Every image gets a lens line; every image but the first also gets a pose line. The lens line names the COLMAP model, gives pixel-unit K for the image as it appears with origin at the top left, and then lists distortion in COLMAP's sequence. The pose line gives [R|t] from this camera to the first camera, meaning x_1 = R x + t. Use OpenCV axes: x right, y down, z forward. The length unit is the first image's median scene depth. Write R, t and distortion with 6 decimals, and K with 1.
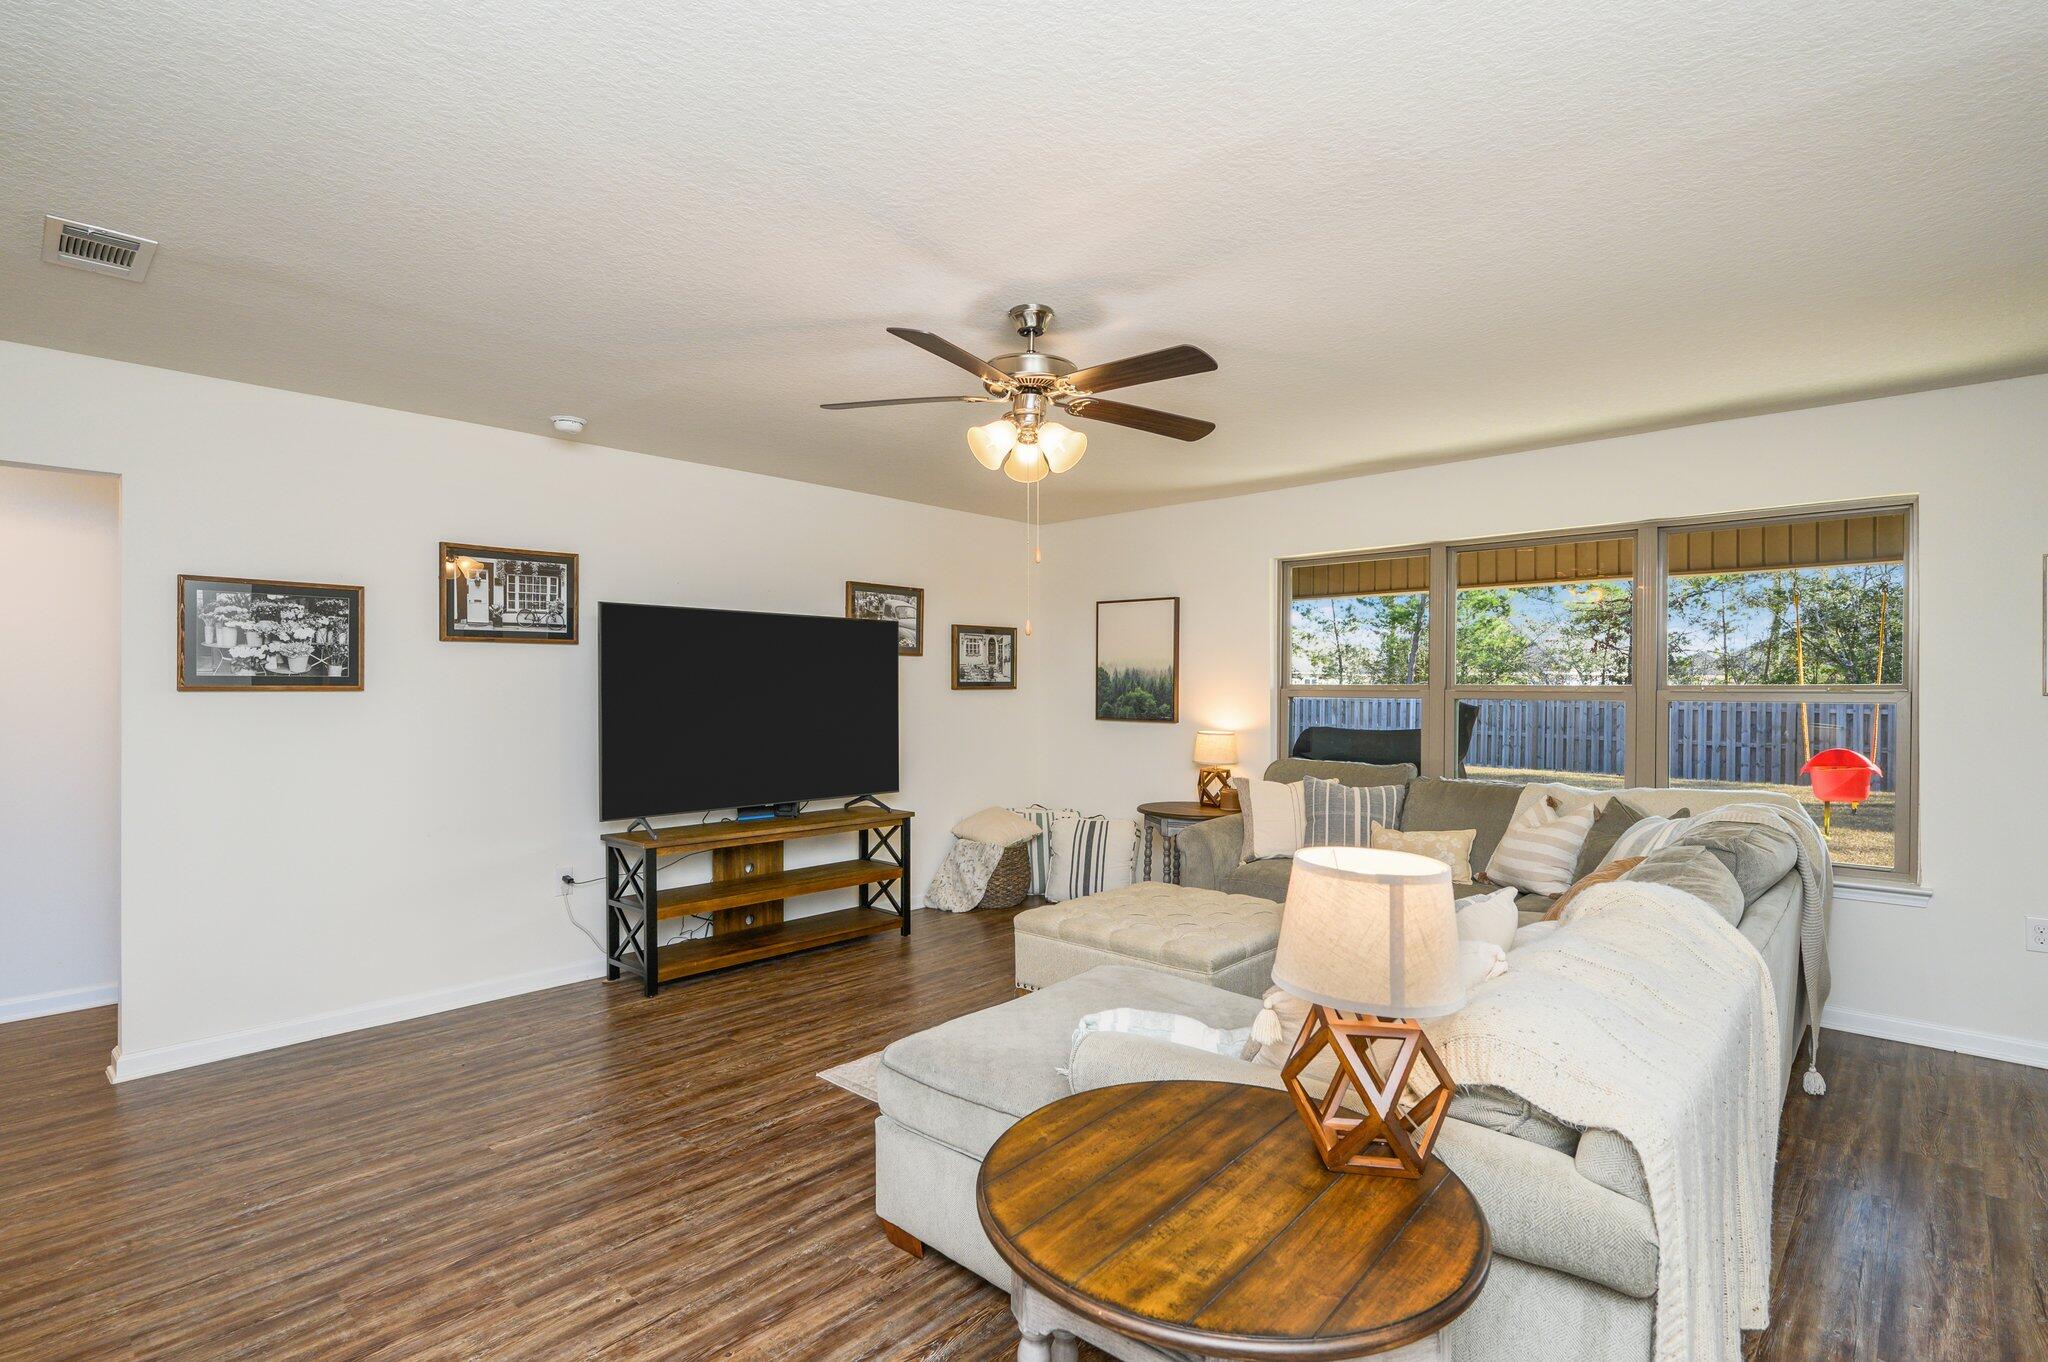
lens RADIAL K [[975.8, 0, 1024.0], [0, 975.8, 681.0], [0, 0, 1]] dist [-0.001007, -0.000183]
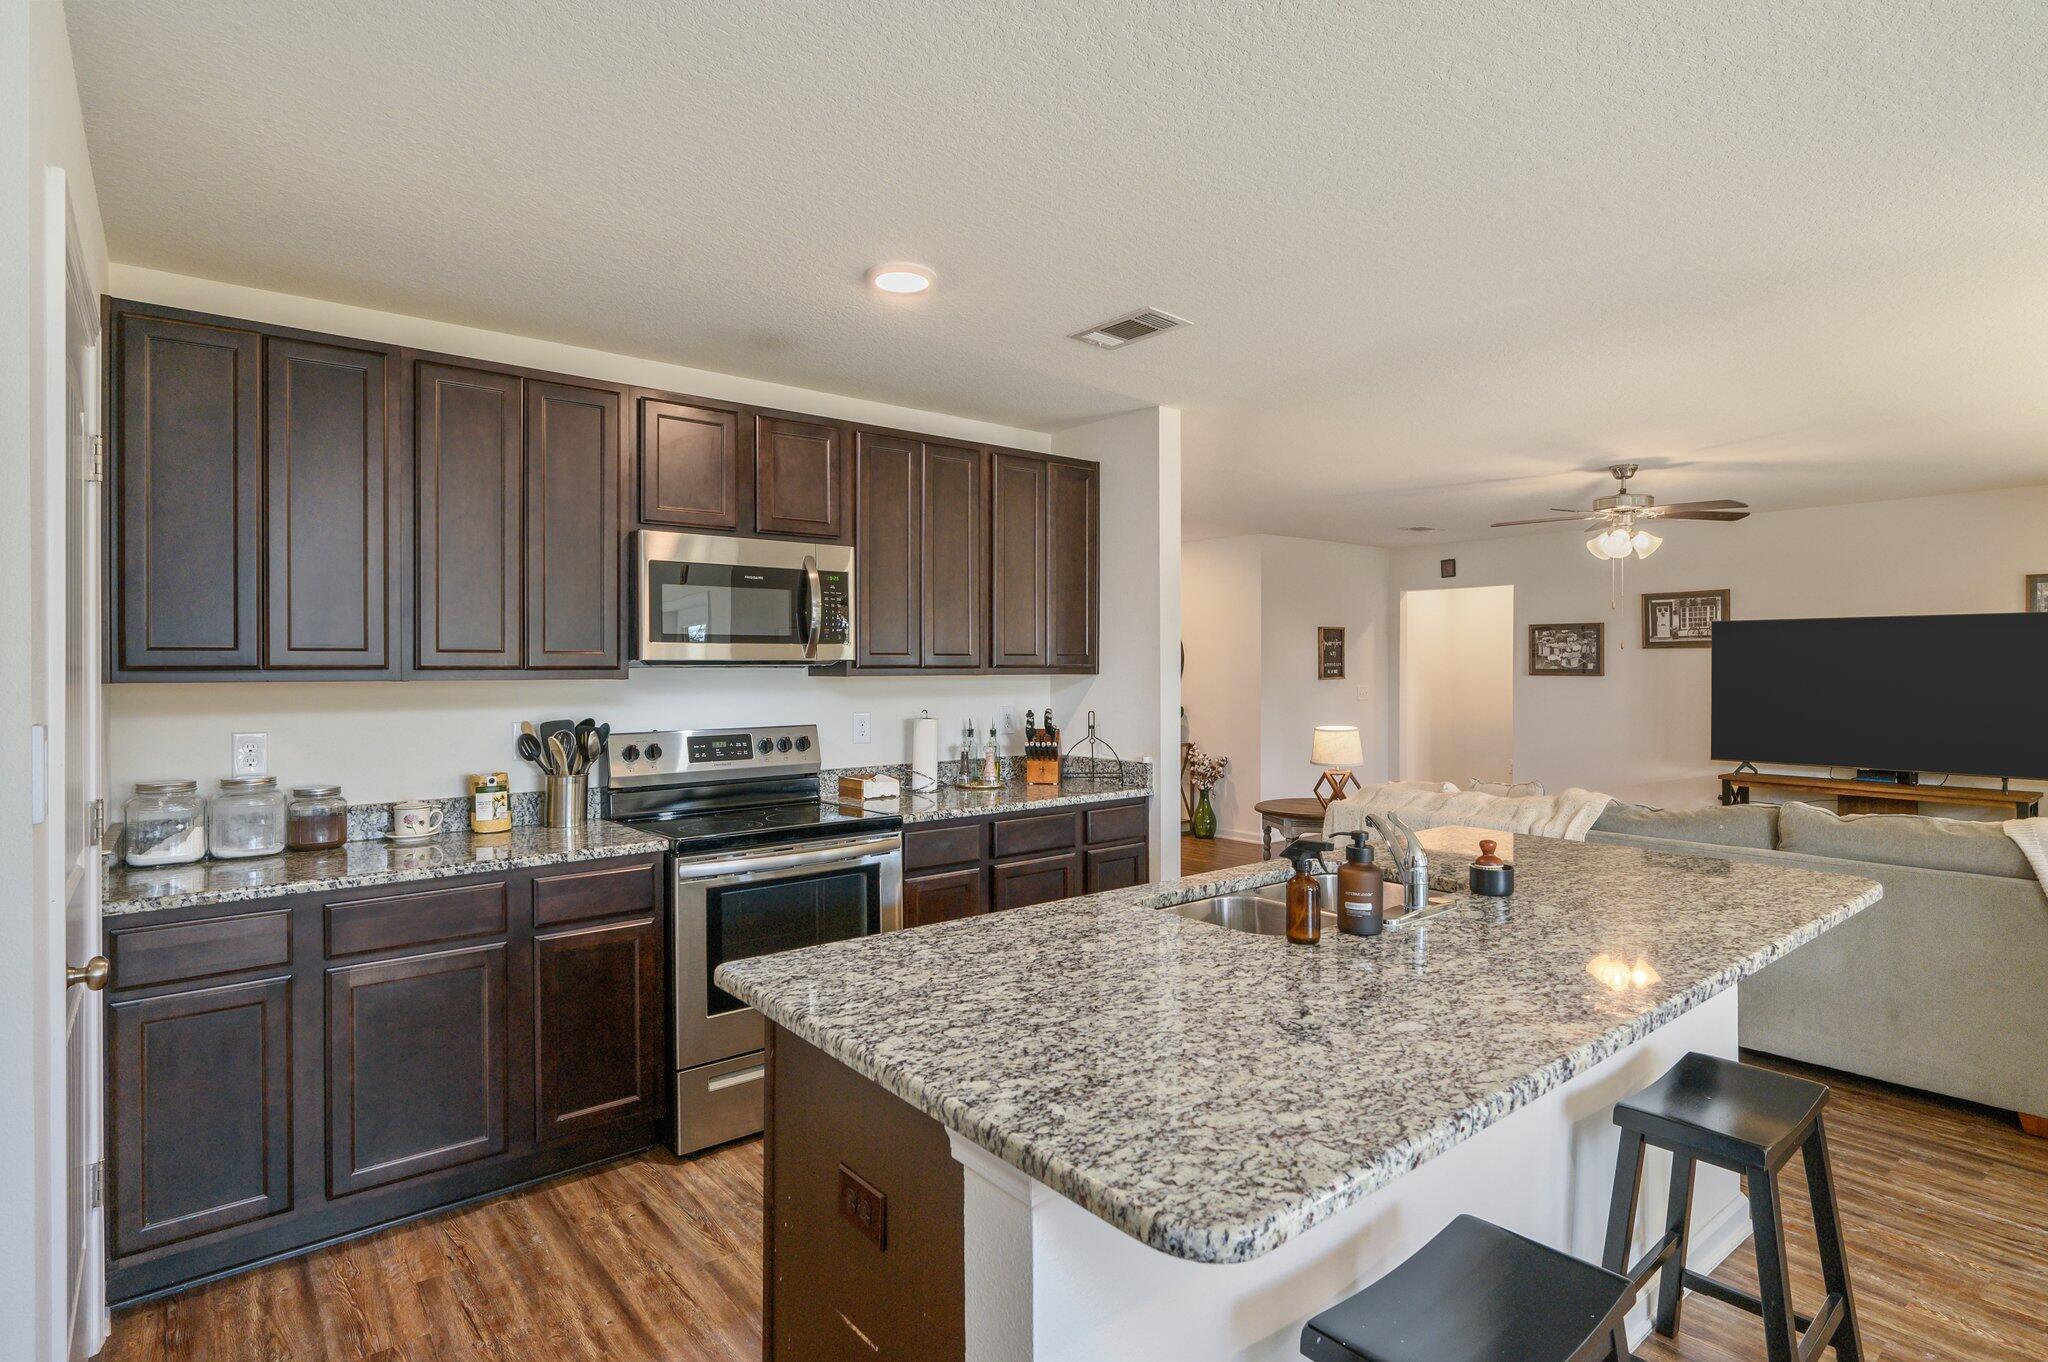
lens RADIAL K [[1028.9, 0, 1024.0], [0, 1028.9, 681.0], [0, 0, 1]] dist [0.003317, 0.000640]
pose [[-0.125540, 0.014114, -0.991988, 1.486989], [0.006251, 0.999890, 0.013436, -0.015250], [0.992069, -0.004514, -0.125614, 0.115973]]
